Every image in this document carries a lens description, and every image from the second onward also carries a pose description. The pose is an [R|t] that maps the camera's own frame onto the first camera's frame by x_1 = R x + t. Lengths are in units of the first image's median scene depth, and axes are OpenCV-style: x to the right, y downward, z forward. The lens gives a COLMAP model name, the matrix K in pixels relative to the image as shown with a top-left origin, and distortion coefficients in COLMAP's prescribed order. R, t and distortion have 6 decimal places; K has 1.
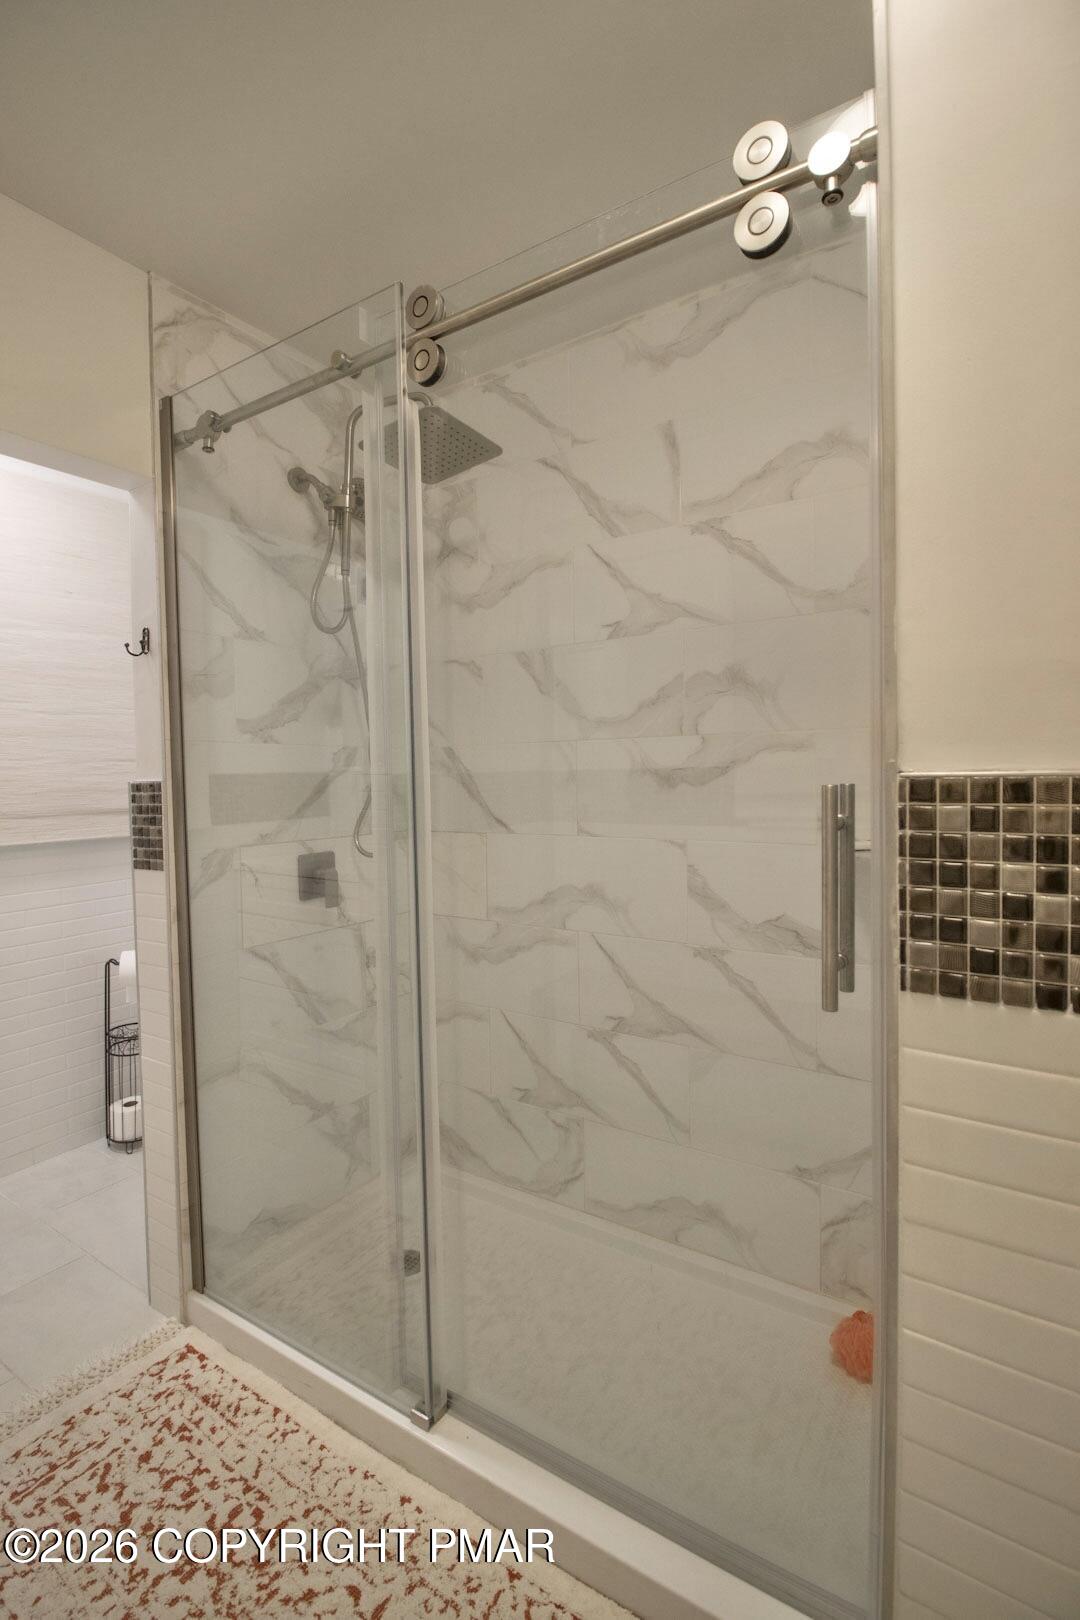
lens RADIAL K [[770.4, 0, 510.8], [0, 770.4, 794.4], [0, 0, 1]] dist [0.001627, -0.012603]
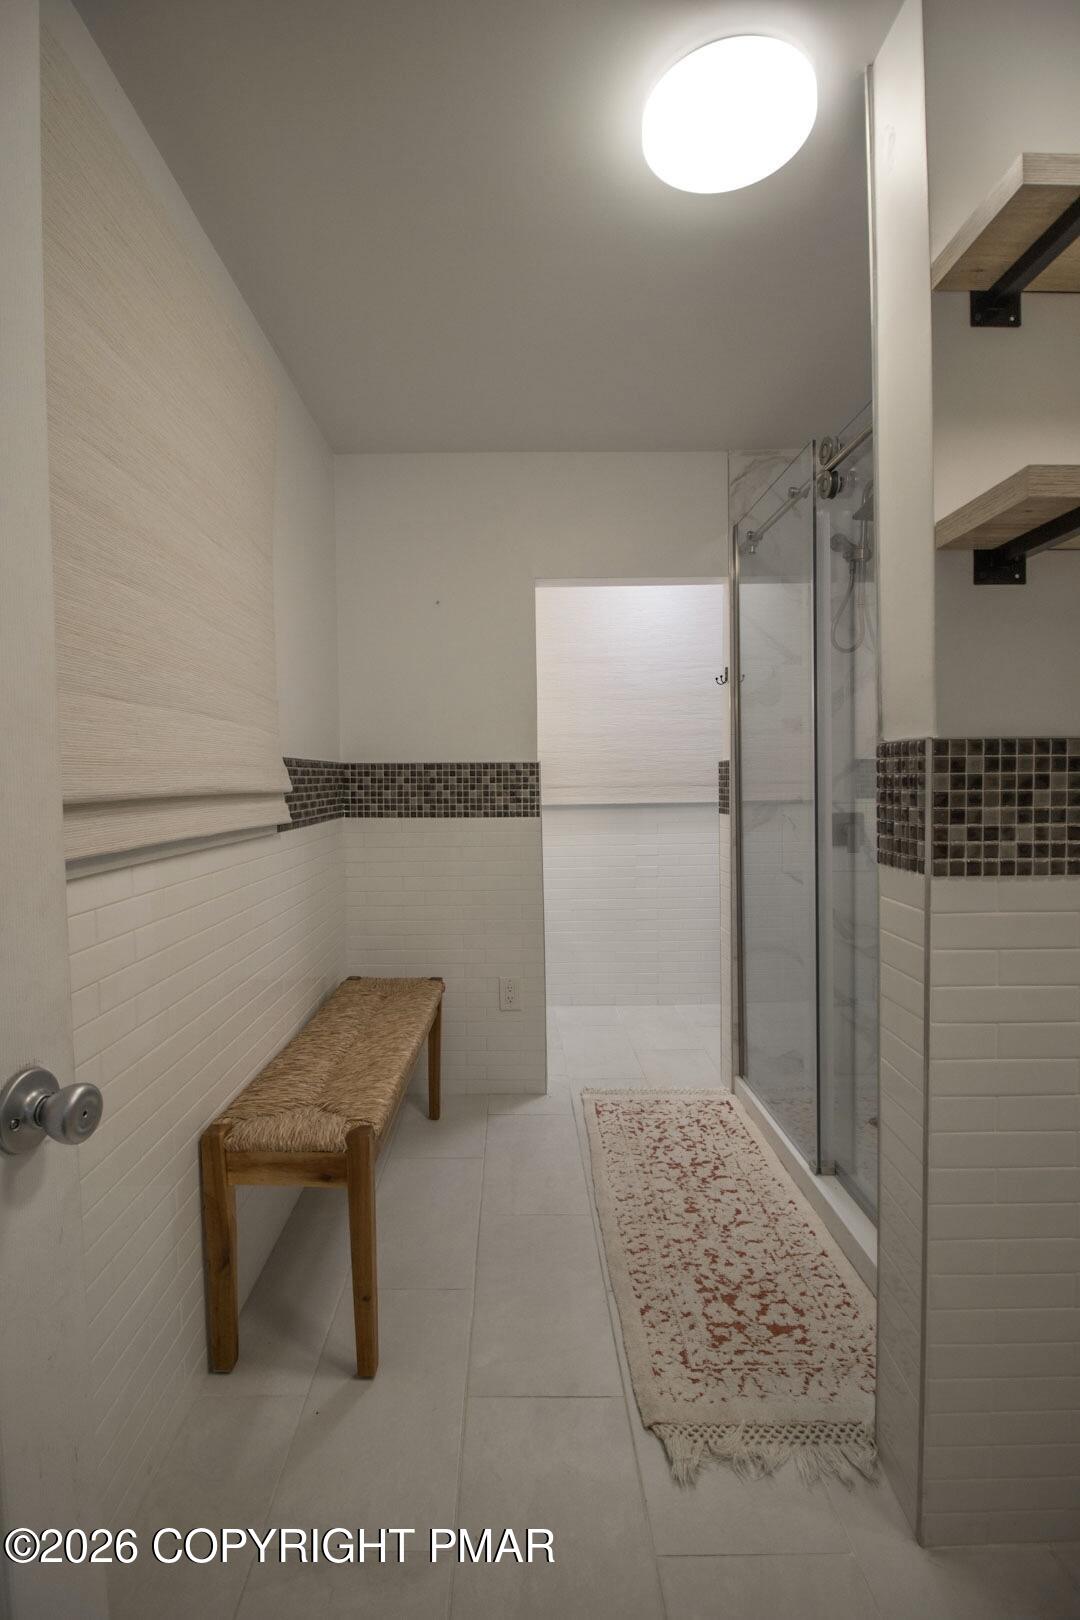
lens RADIAL K [[770.4, 0, 510.8], [0, 770.4, 794.4], [0, 0, 1]] dist [0.001627, -0.012603]
pose [[0.558016, 0.024943, -0.829455, 0.783031], [-0.017232, 0.999681, 0.018469, 0.040548], [0.829651, 0.003987, 0.558268, -0.366603]]
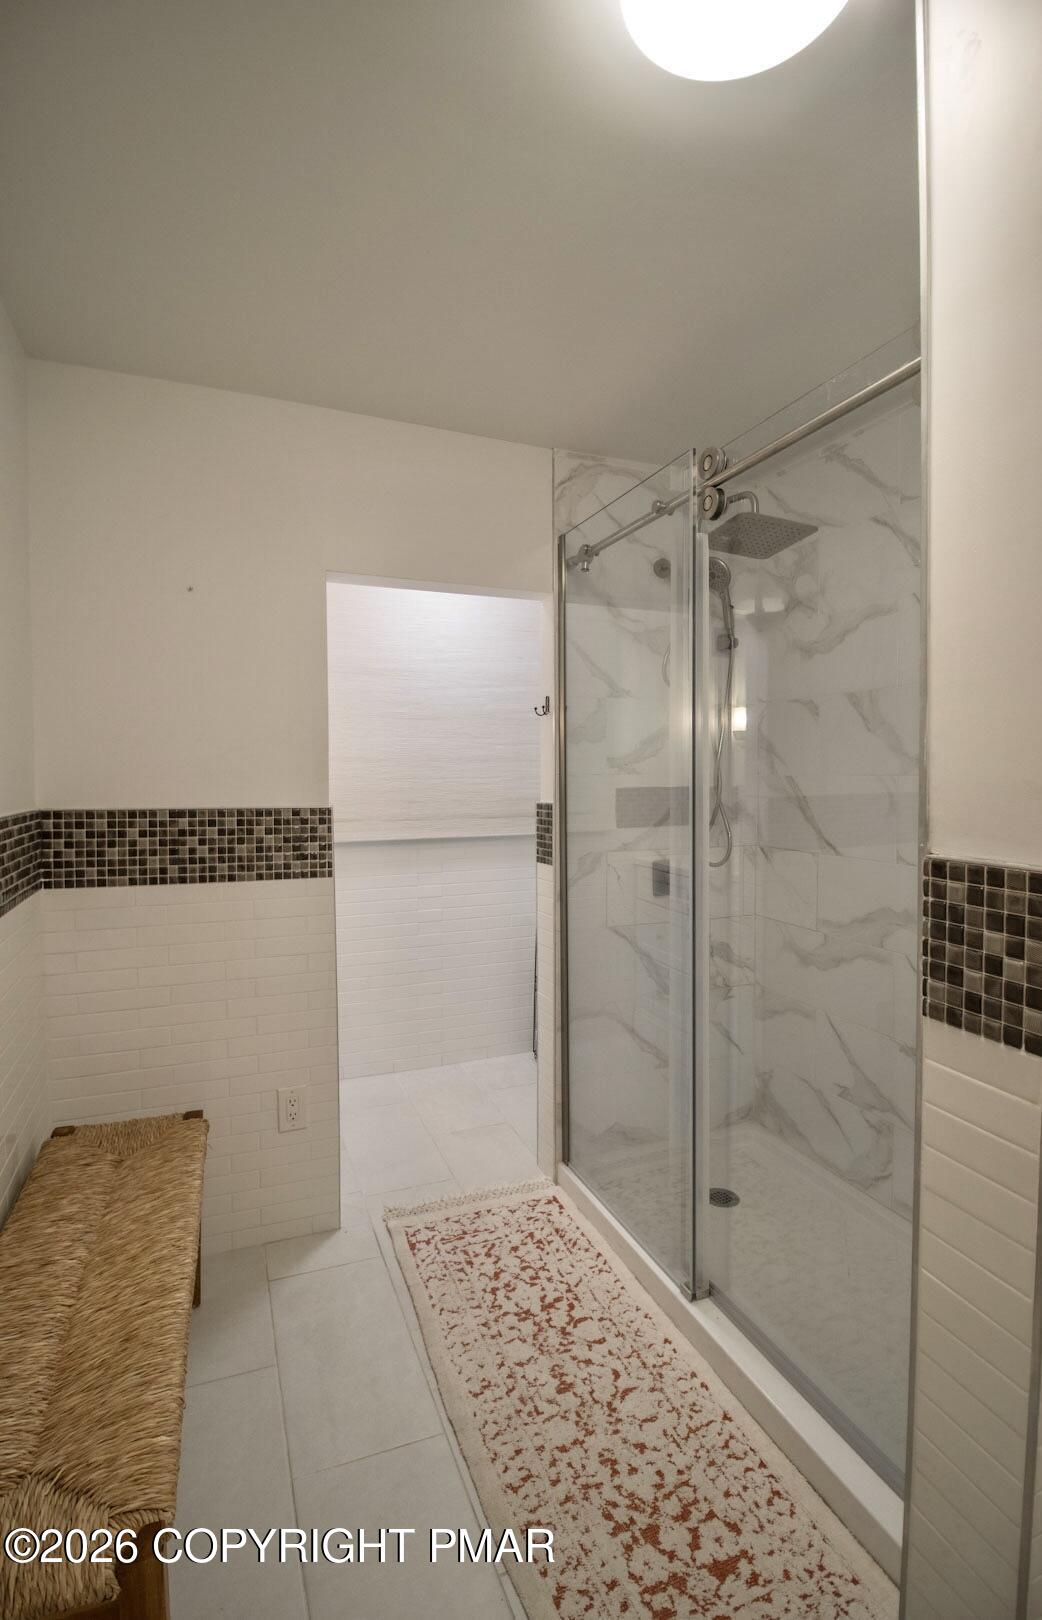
lens RADIAL K [[757.7, 0, 512.7], [0, 757.7, 790.0], [0, 0, 1]] dist [-0.001723, -0.012355]
pose [[0.828699, 0.029389, -0.558923, 0.329242], [-0.025733, 0.999565, 0.014406, -0.072271], [0.559103, 0.002444, 0.829095, -0.257568]]
